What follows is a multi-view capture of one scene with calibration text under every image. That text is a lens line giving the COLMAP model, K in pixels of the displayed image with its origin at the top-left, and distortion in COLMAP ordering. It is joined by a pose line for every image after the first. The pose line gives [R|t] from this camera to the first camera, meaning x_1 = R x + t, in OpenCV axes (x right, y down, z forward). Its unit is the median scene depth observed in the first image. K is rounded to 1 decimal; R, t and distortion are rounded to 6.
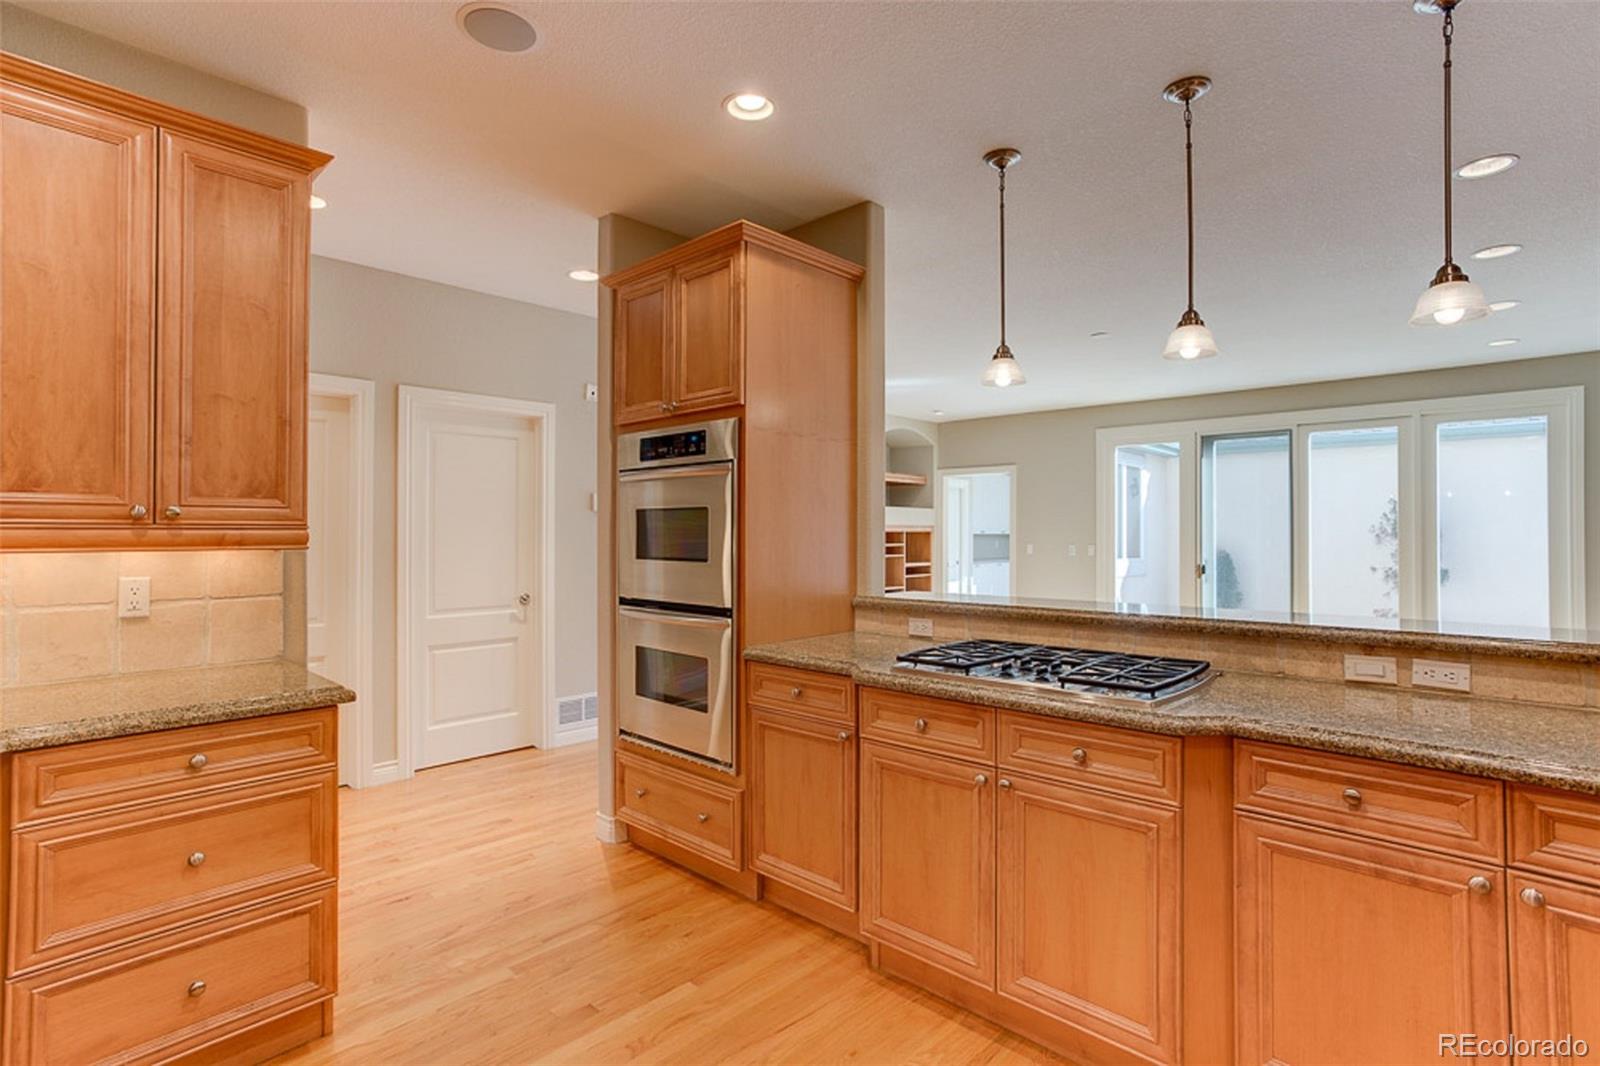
lens RADIAL K [[792.6, 0, 794.9], [0, 792.6, 515.9], [0, 0, 1]] dist [-0.040451, 0.025320]
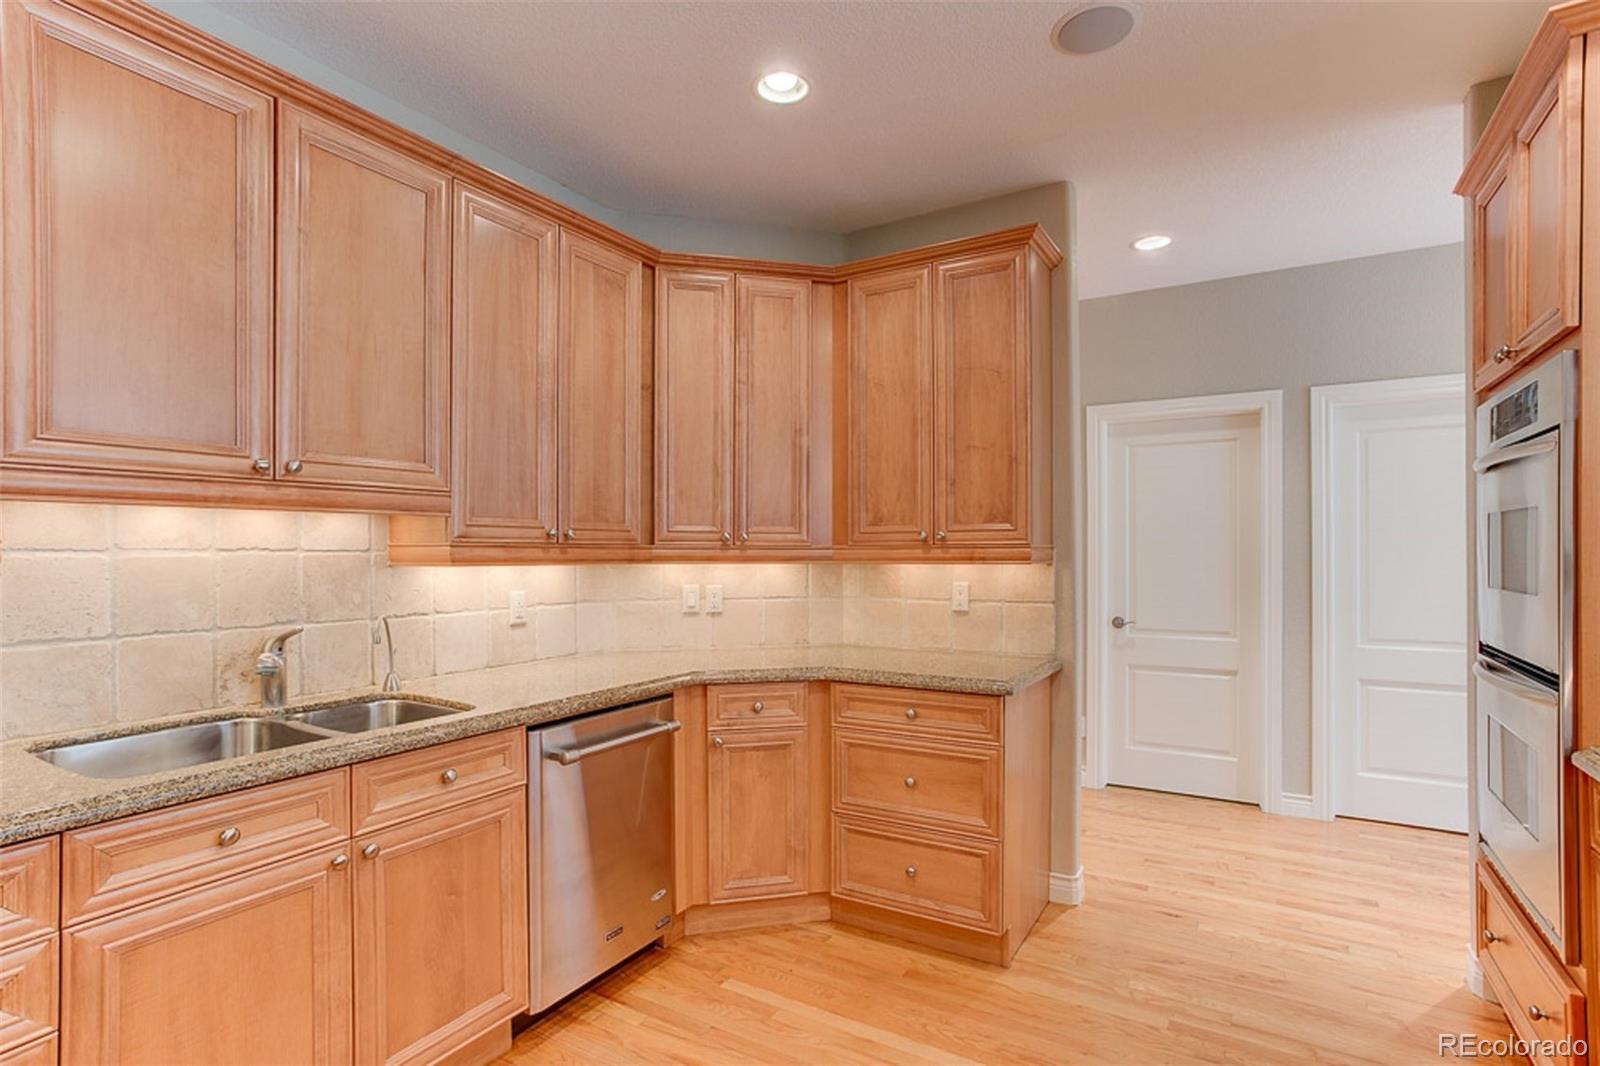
lens RADIAL K [[792.6, 0, 801.3], [0, 792.6, 548.4], [0, 0, 1]] dist [-0.040451, 0.025320]
pose [[0.208359, -0.003214, -0.978047, 0.465409], [0.024763, 0.999691, 0.001991, 0.007372], [0.977739, -0.024634, 0.208374, 0.408363]]
